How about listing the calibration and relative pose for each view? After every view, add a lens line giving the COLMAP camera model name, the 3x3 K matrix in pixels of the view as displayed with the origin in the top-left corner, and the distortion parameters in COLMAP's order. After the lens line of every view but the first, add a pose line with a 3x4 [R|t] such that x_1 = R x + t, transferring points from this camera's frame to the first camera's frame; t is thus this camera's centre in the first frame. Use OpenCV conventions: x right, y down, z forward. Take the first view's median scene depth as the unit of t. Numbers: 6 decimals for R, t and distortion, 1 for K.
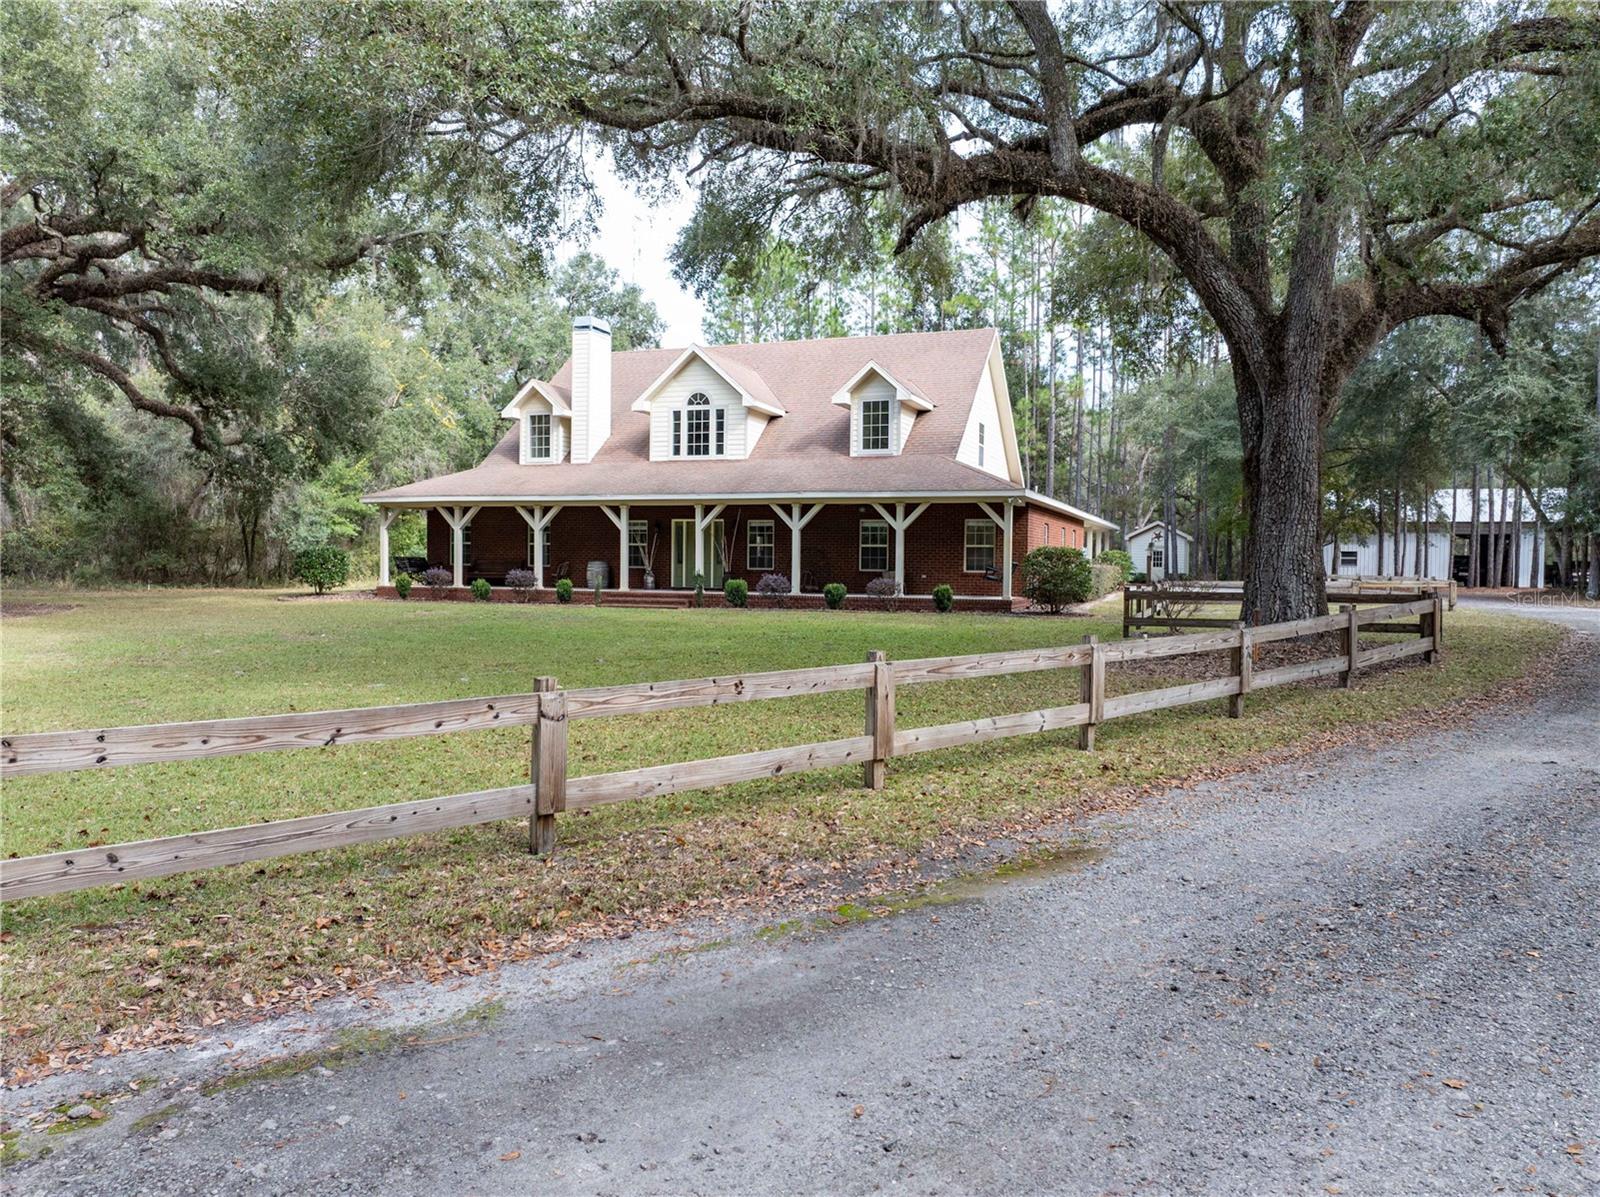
lens RADIAL K [[1129.9, 0, 800.0], [0, 1129.9, 598.5], [0, 0, 1]] dist [-0.021259, -0.001559]
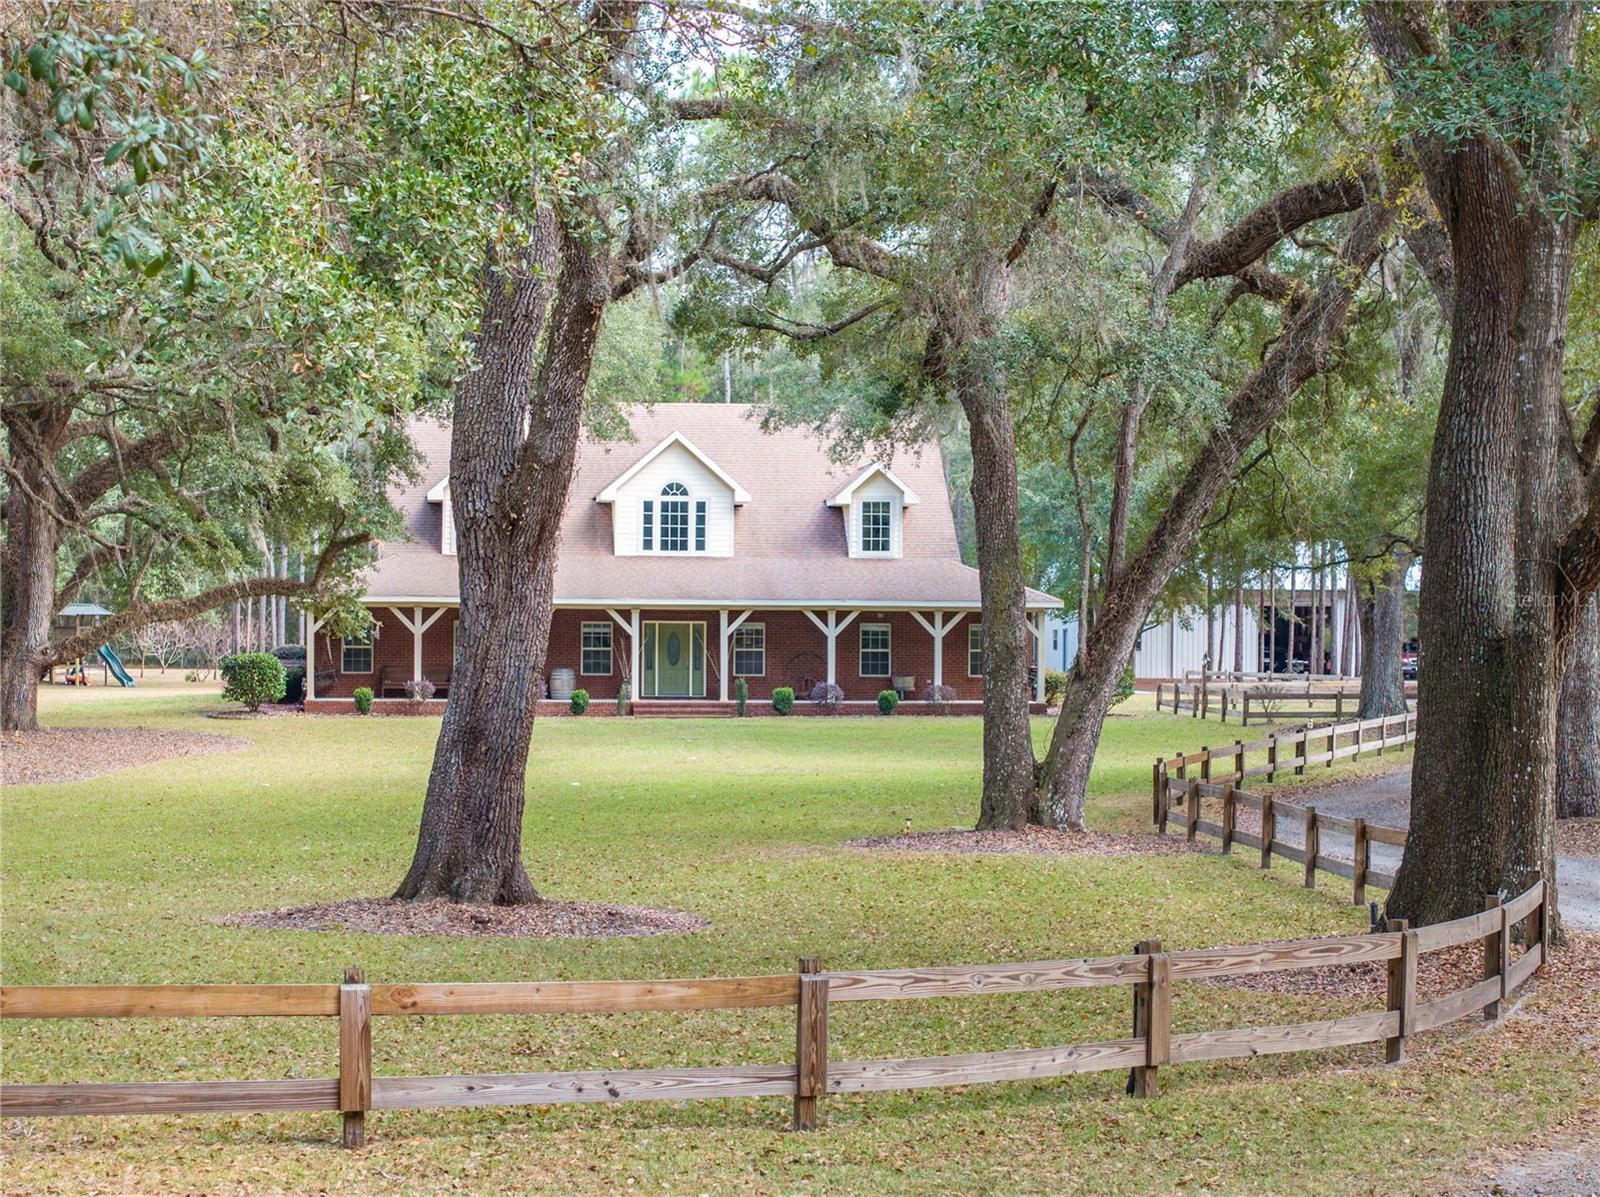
lens RADIAL K [[3228.0, 0, 789.4], [0, 3228.0, 639.2], [0, 0, 1]] dist [-0.221569, 1.614031]
pose [[0.893433, -0.008186, 0.449122, -1.221669], [0.018135, 0.999676, -0.017855, -0.007930], [-0.448830, 0.024097, 0.893292, -1.415079]]
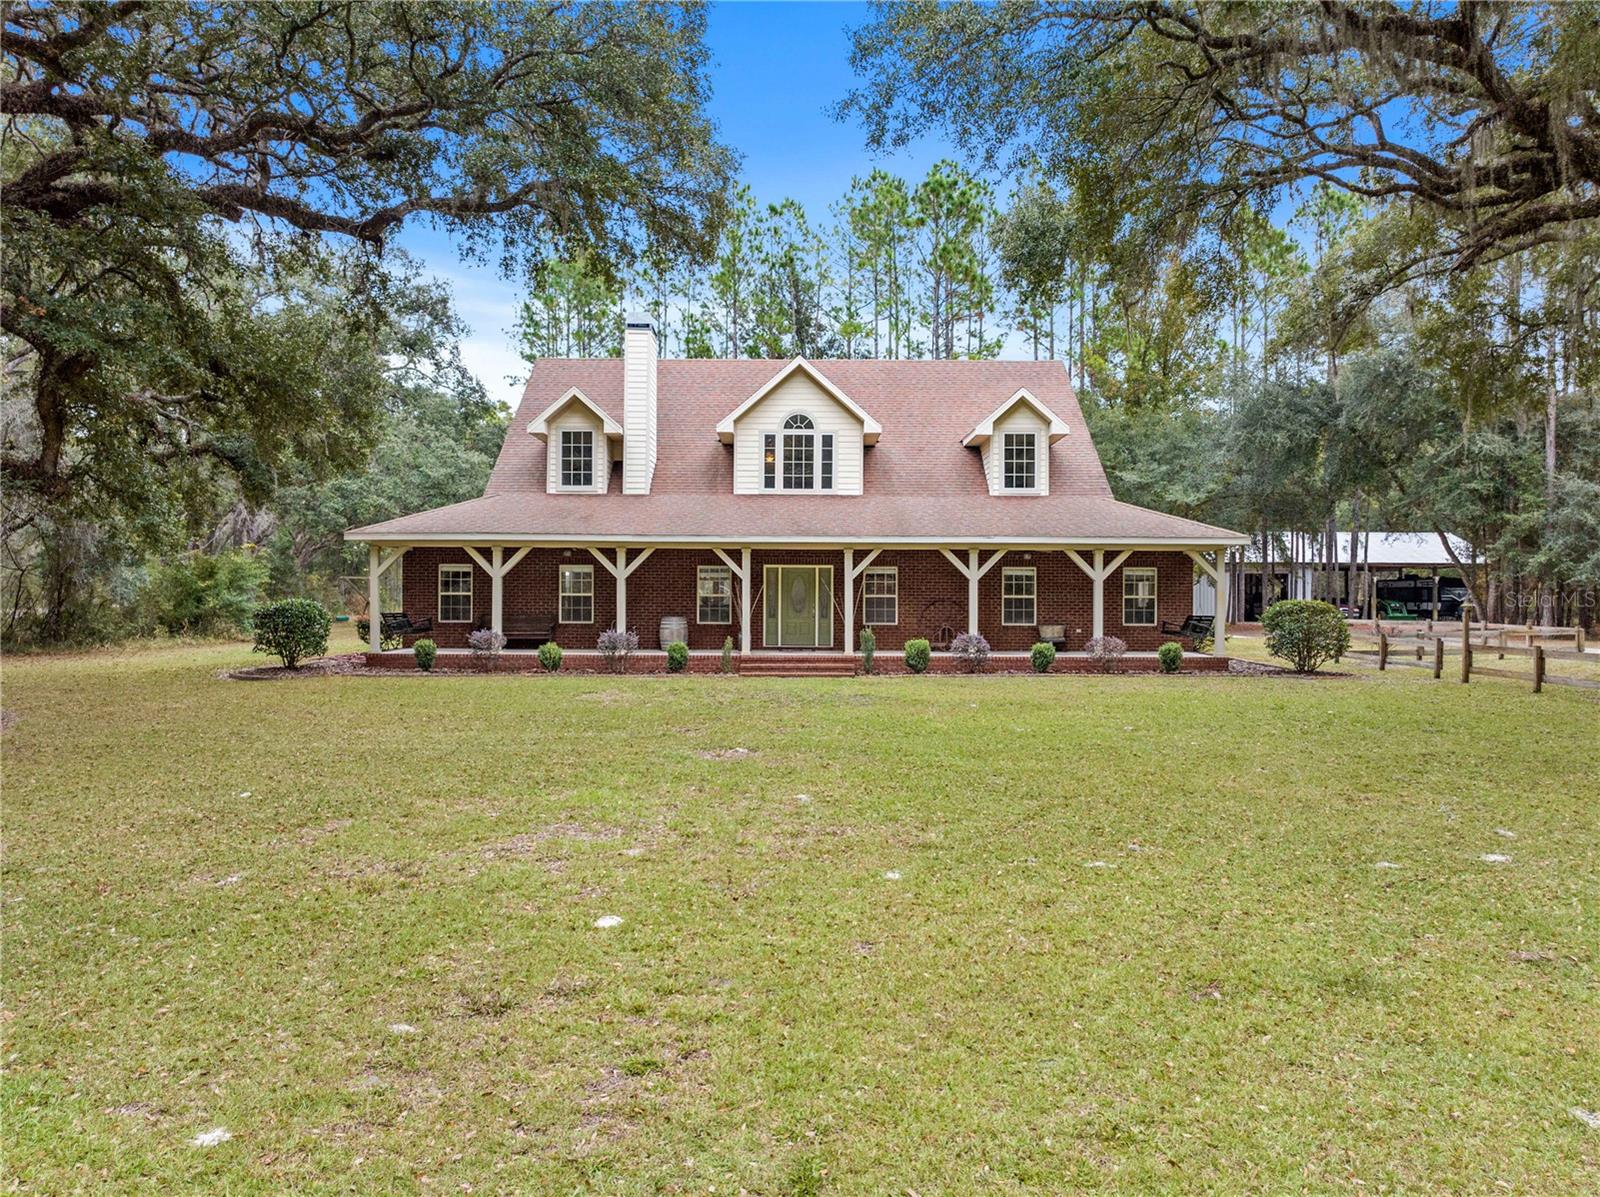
lens RADIAL K [[1129.9, 0, 800.0], [0, 1129.9, 598.5], [0, 0, 1]] dist [-0.021259, -0.001559]
pose [[0.936601, -0.007447, 0.350318, -0.398115], [0.017512, 0.999520, -0.025570, -0.025160], [-0.349959, 0.030084, 0.936282, 0.227150]]
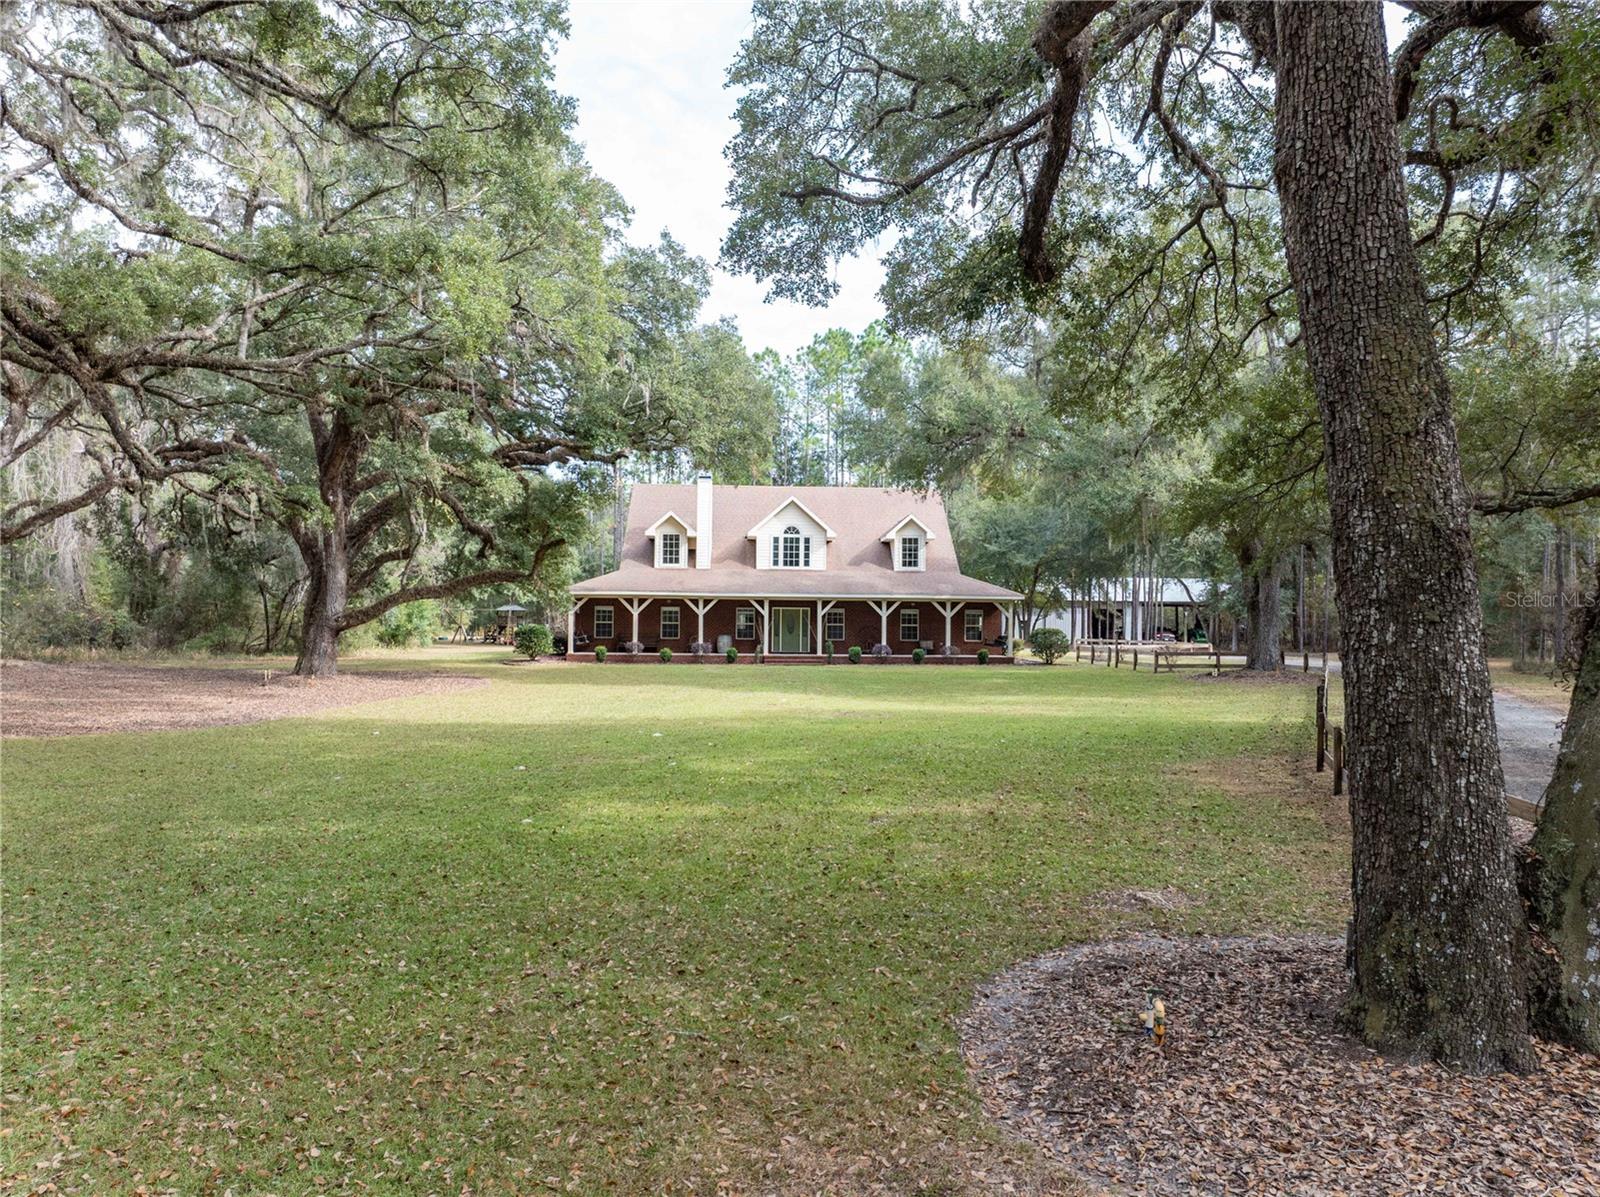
lens RADIAL K [[1129.9, 0, 800.0], [0, 1129.9, 598.5], [0, 0, 1]] dist [-0.021259, -0.001559]
pose [[0.916579, 0.006272, 0.399805, -0.725554], [0.013971, 0.998764, -0.047696, -0.009365], [-0.399610, 0.049303, 0.915358, -0.436243]]
